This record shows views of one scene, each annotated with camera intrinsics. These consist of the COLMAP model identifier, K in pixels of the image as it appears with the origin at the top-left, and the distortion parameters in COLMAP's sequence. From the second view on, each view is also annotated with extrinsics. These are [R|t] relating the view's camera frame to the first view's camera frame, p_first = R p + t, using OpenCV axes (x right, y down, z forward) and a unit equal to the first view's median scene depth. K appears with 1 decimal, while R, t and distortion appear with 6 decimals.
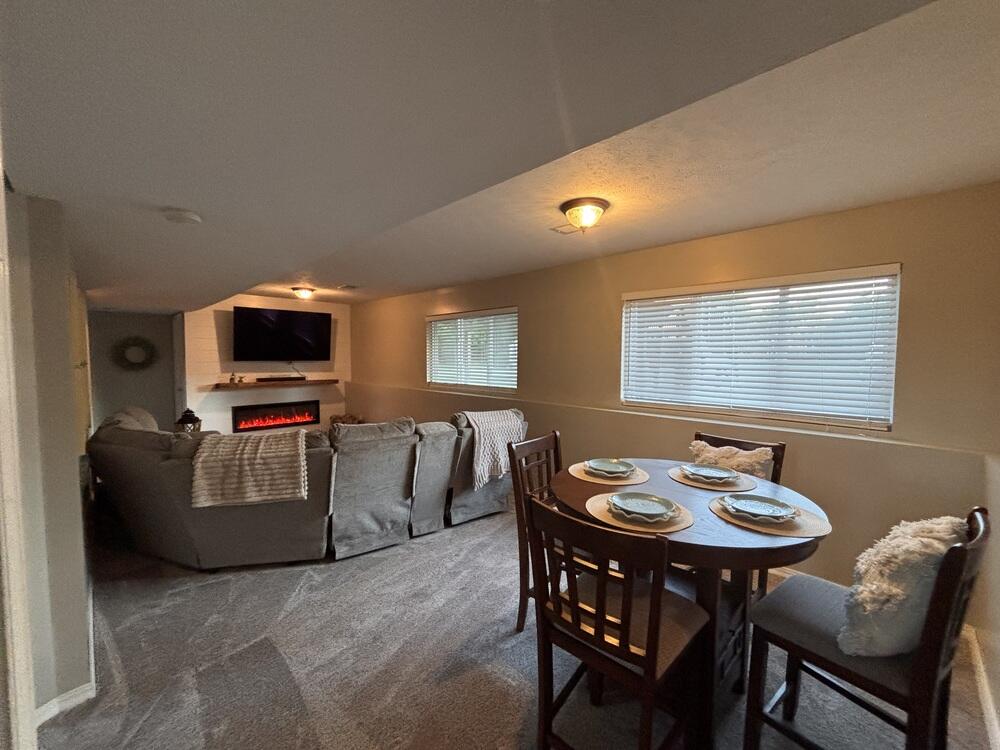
lens RADIAL K [[411.4, 0, 492.6], [0, 411.4, 380.0], [0, 0, 1]] dist [-0.000317, -0.000060]
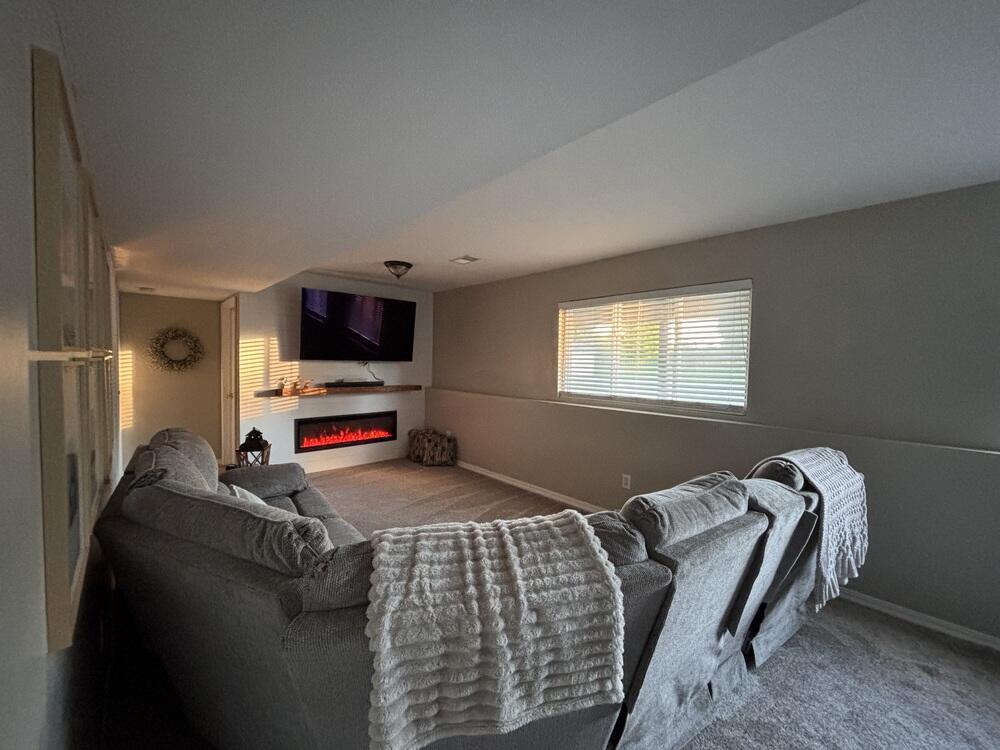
lens RADIAL K [[402.9, 0, 500.0], [0, 402.9, 375.0], [0, 0, 1]] dist [0.000424, 0.000003]
pose [[0.999734, 0.016503, -0.016108, -0.319072], [-0.016847, 0.999628, -0.021466, -0.010709], [0.015748, 0.021732, 0.999640, 0.335581]]
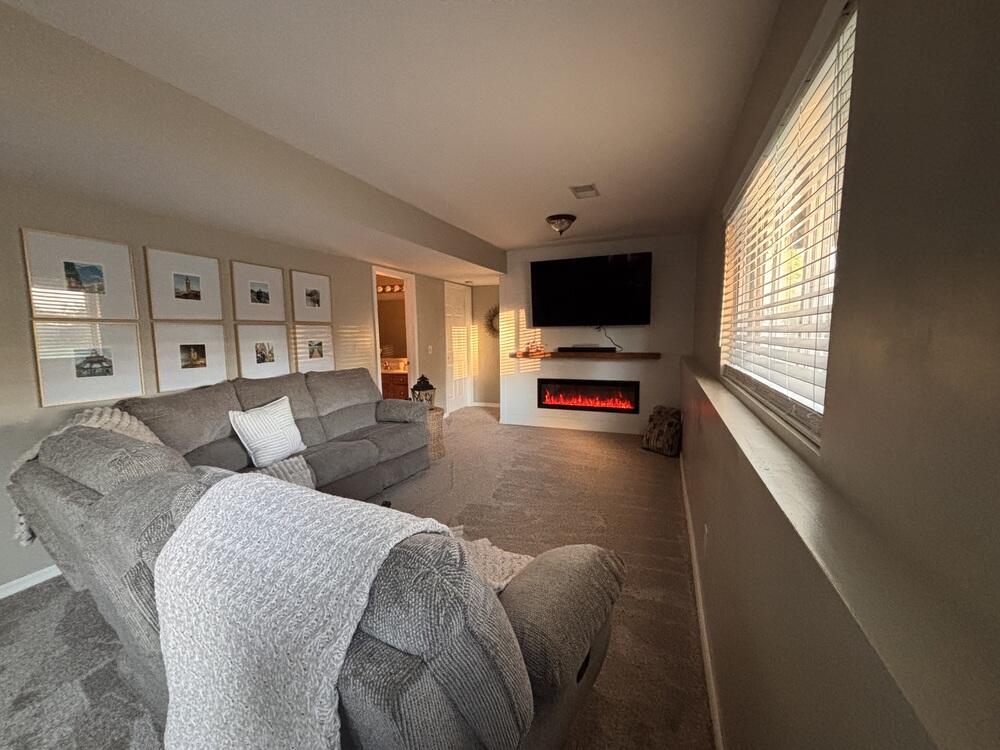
lens RADIAL K [[402.9, 0, 500.0], [0, 402.9, 375.0], [0, 0, 1]] dist [0.000424, 0.000003]
pose [[0.386027, 0.088152, -0.918266, 0.183727], [-0.039105, 0.996093, 0.079185, -0.011563], [0.921658, 0.005341, 0.387966, 0.777780]]
